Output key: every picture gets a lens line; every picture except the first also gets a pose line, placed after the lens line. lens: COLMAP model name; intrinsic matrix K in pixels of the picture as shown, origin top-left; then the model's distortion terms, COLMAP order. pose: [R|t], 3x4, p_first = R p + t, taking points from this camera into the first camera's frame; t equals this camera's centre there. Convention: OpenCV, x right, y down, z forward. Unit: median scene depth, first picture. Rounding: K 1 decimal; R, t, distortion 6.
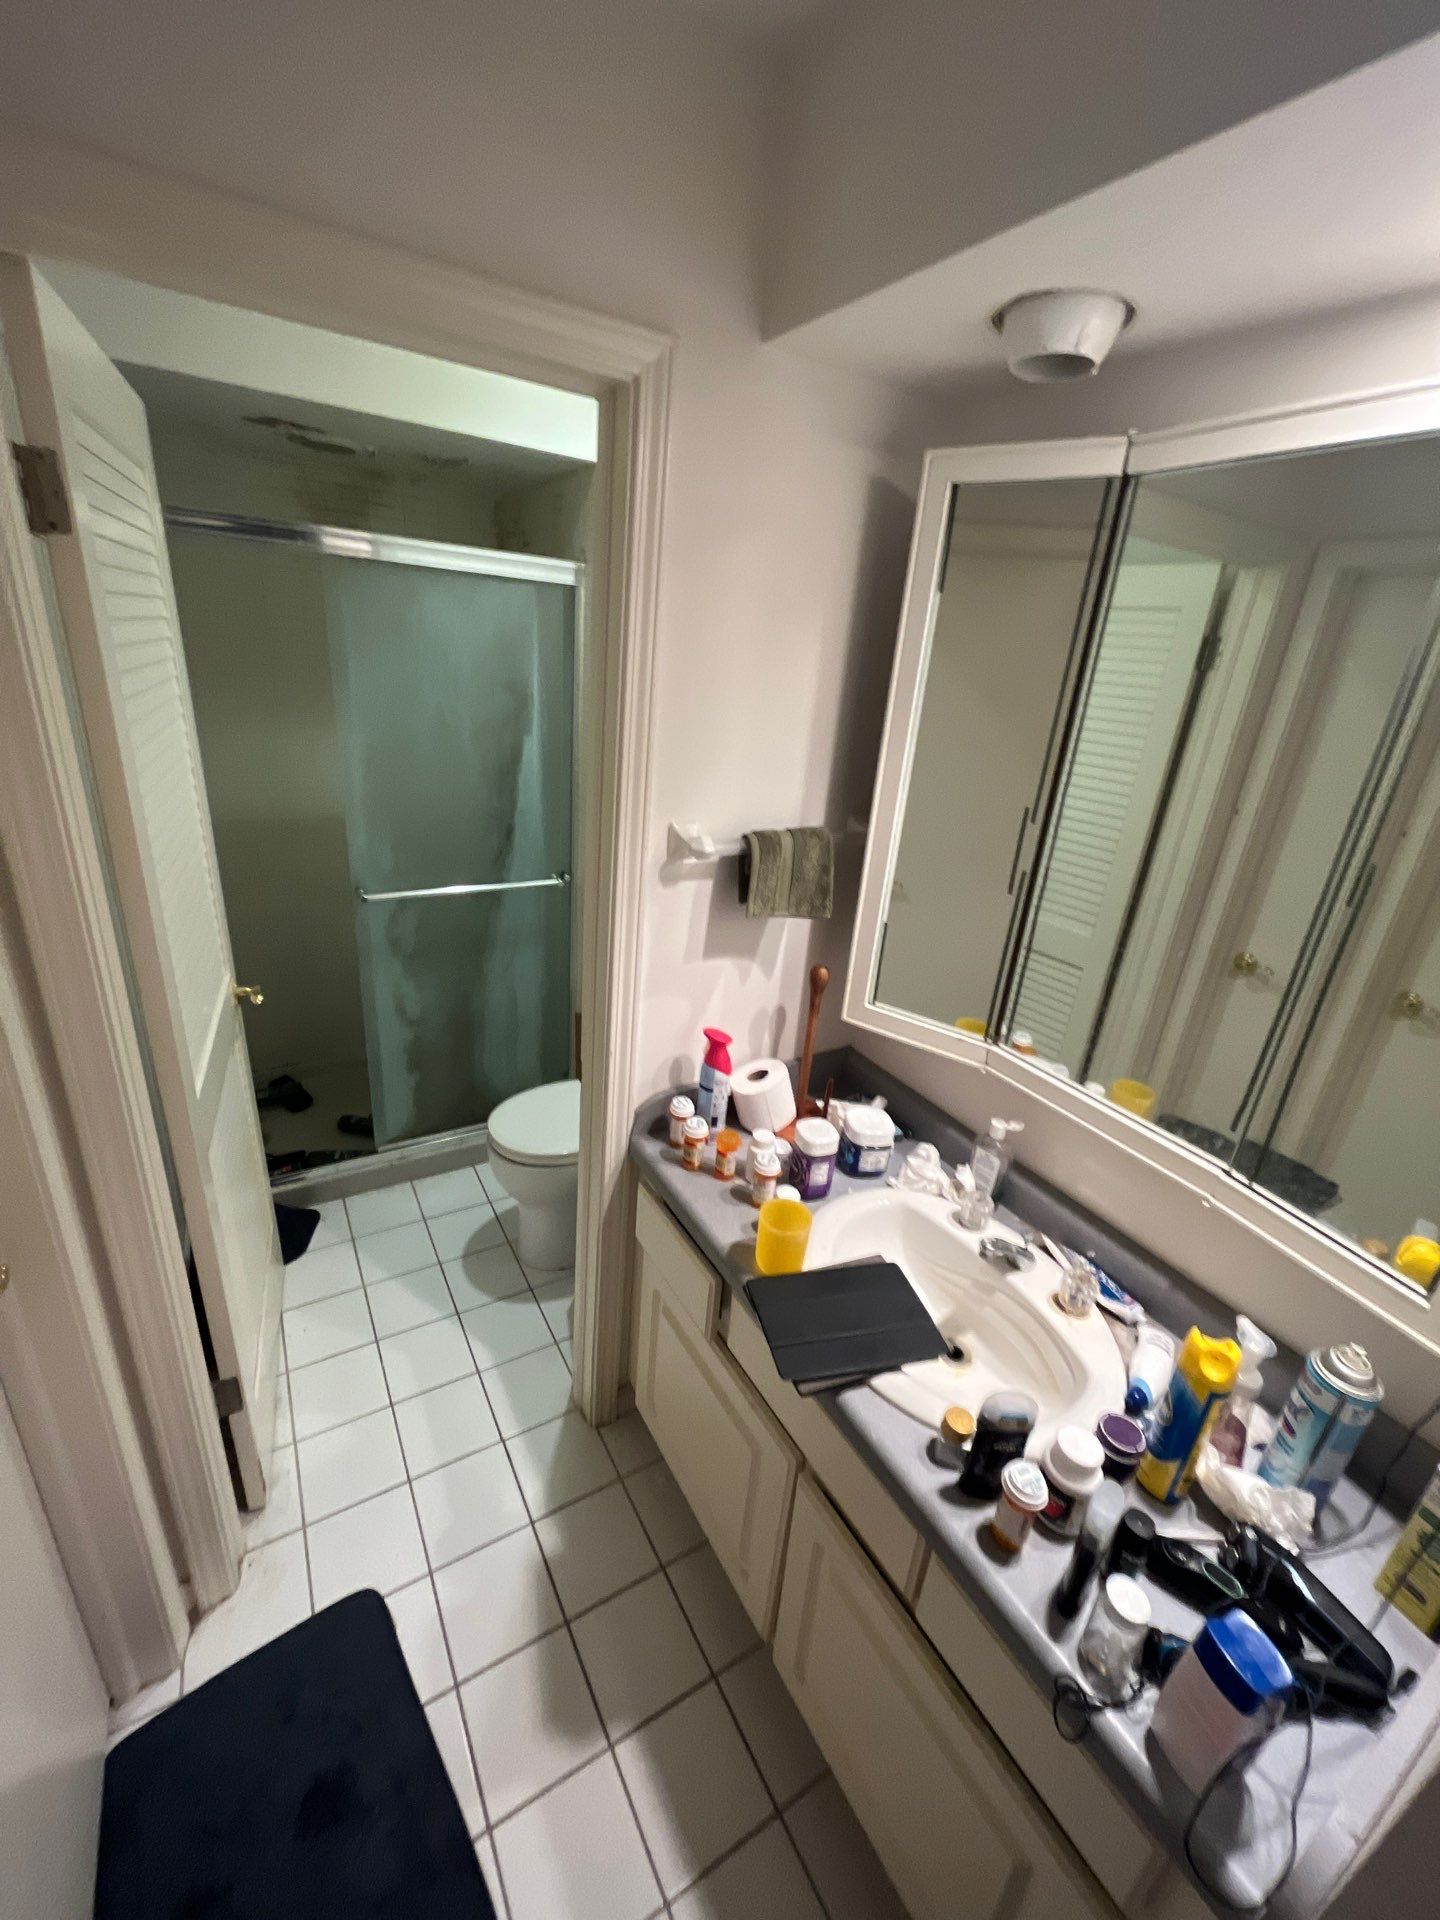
lens RADIAL K [[777.8, 0, 713.3], [0, 777.8, 954.9], [0, 0, 1]] dist [-0.000372, 0.000223]
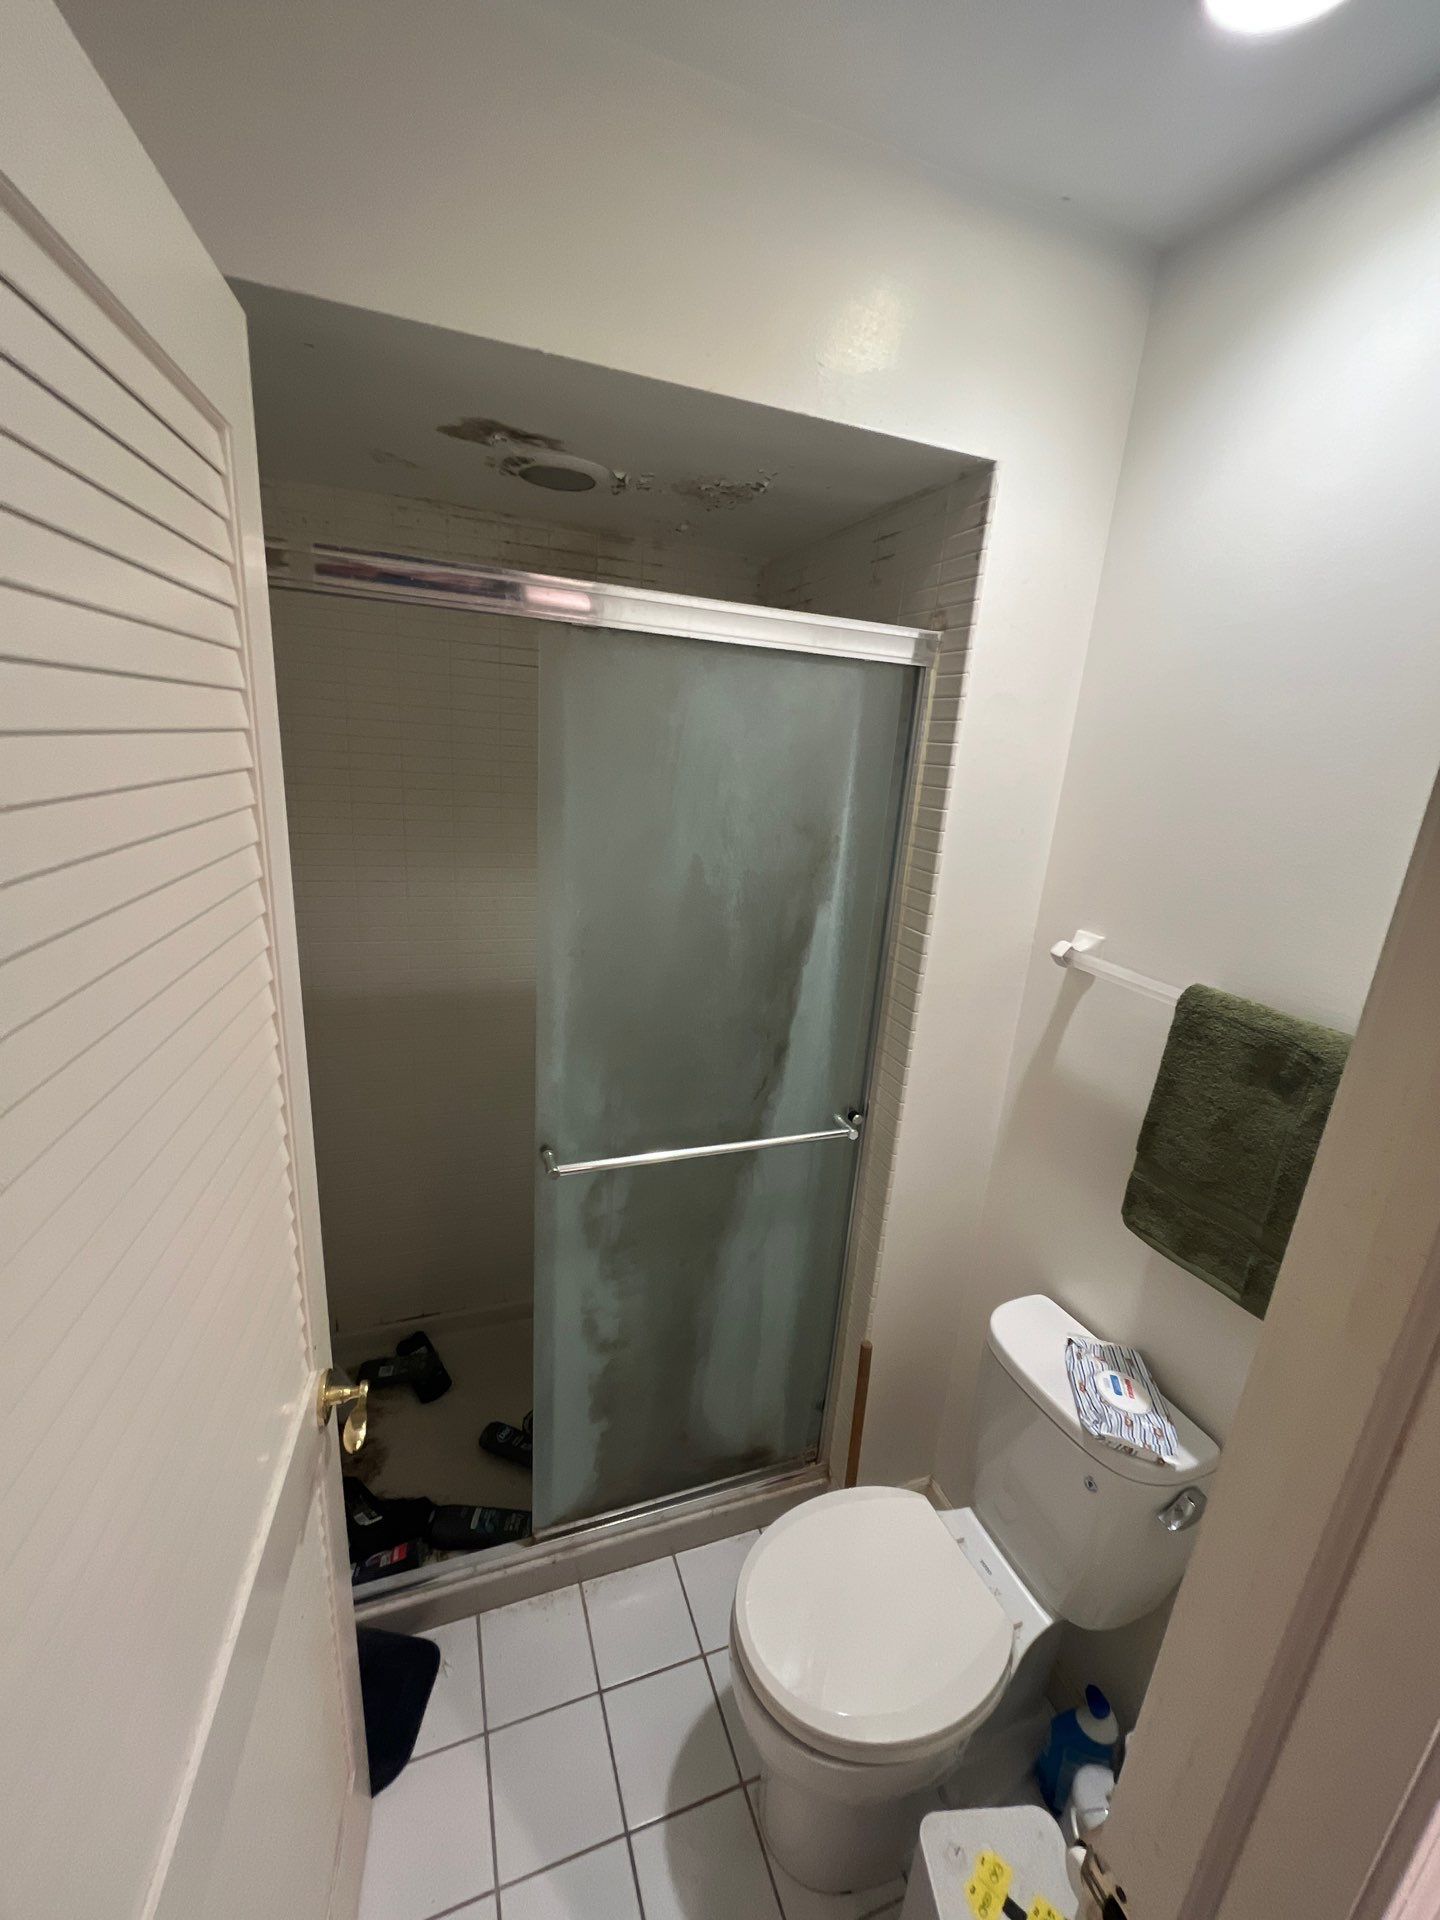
lens RADIAL K [[769.3, 0, 720.0], [0, 769.3, 960.0], [0, 0, 1]] dist [0.009086, 0.000027]
pose [[0.982057, 0.066134, -0.176607, -0.209205], [-0.076066, 0.995845, -0.050066, -0.200424], [0.172563, 0.062602, 0.983007, 0.388714]]
